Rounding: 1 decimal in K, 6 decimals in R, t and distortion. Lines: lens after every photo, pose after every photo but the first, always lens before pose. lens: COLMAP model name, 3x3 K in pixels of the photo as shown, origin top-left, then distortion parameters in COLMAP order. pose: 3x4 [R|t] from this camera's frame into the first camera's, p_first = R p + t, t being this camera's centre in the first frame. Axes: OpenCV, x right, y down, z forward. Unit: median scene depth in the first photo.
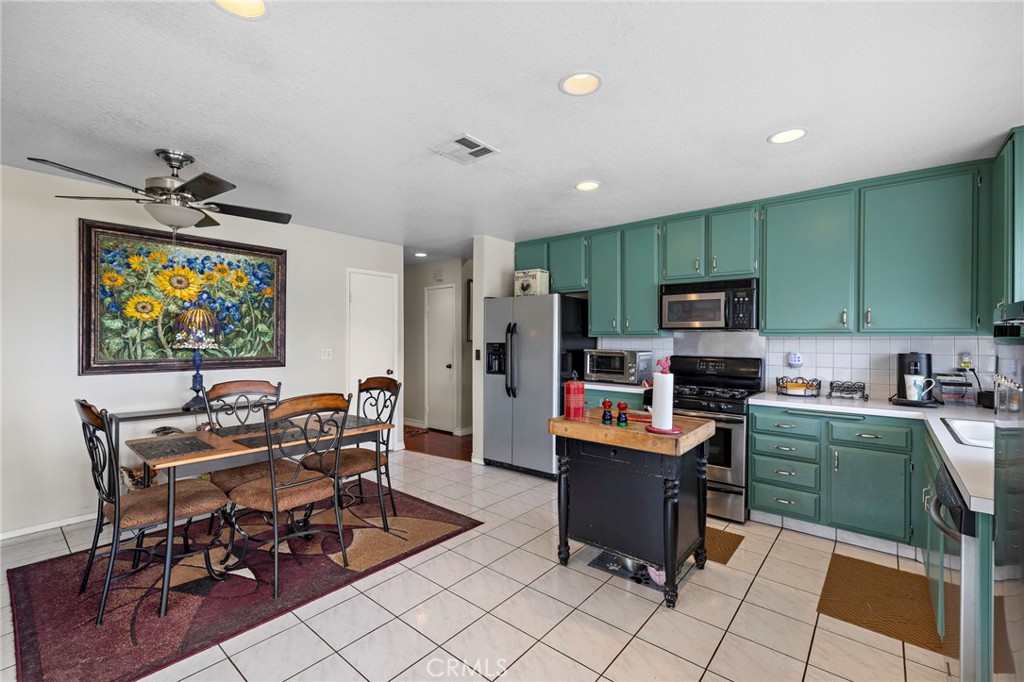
lens RADIAL K [[444.0, 0, 521.1], [0, 444.0, 343.9], [0, 0, 1]] dist [0.009190, -0.001482]
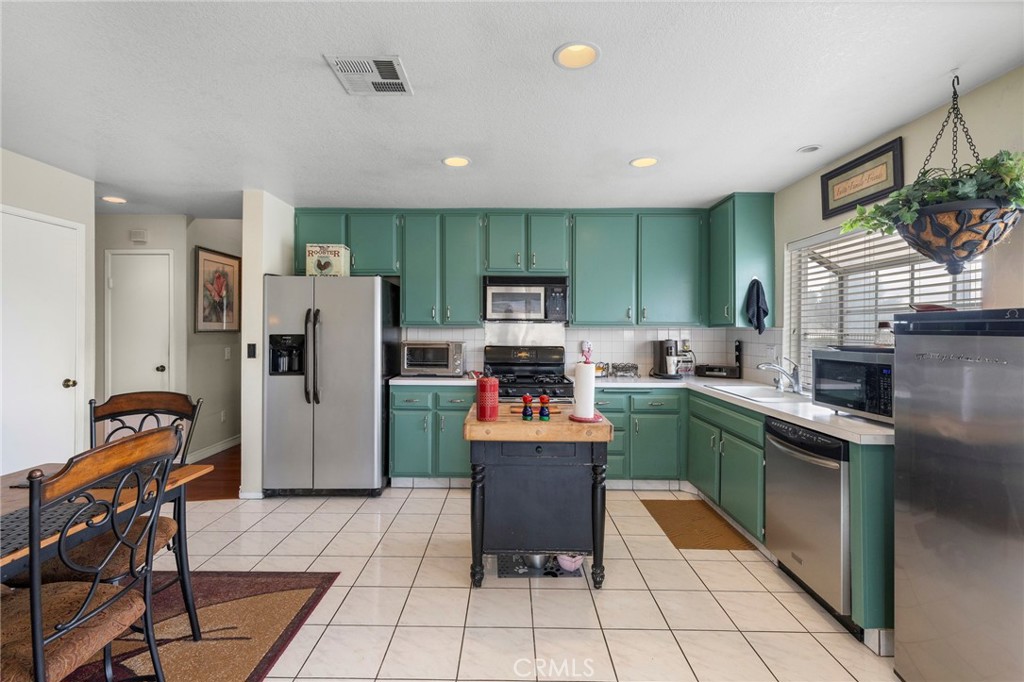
lens RADIAL K [[444.0, 0, 515.6], [0, 444.0, 331.9], [0, 0, 1]] dist [0.009190, -0.001482]
pose [[0.776598, -0.002729, 0.629991, -0.300038], [0.004880, 0.999987, -0.001683, -0.004446], [-0.629978, 0.004381, 0.776601, 0.199272]]
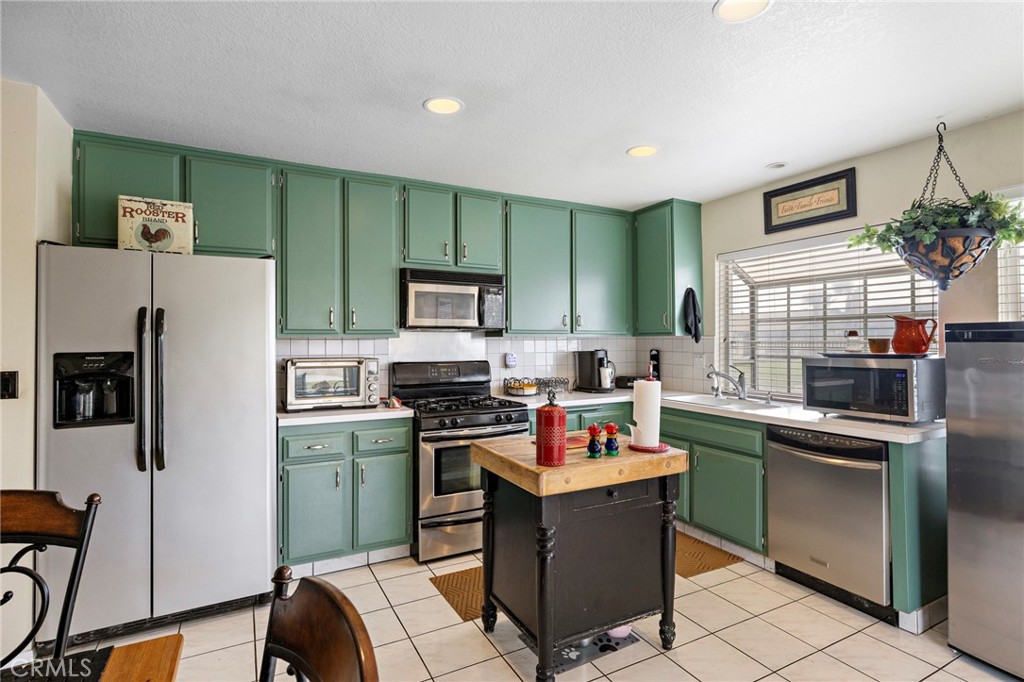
lens RADIAL K [[497.8, 0, 517.8], [0, 497.8, 335.9], [0, 0, 1]] dist [-0.001819, 0.000285]
pose [[0.392455, 0.001496, 0.919770, -0.432021], [0.014619, 0.999862, -0.007864, -0.010718], [-0.919655, 0.016533, 0.392379, 0.564240]]
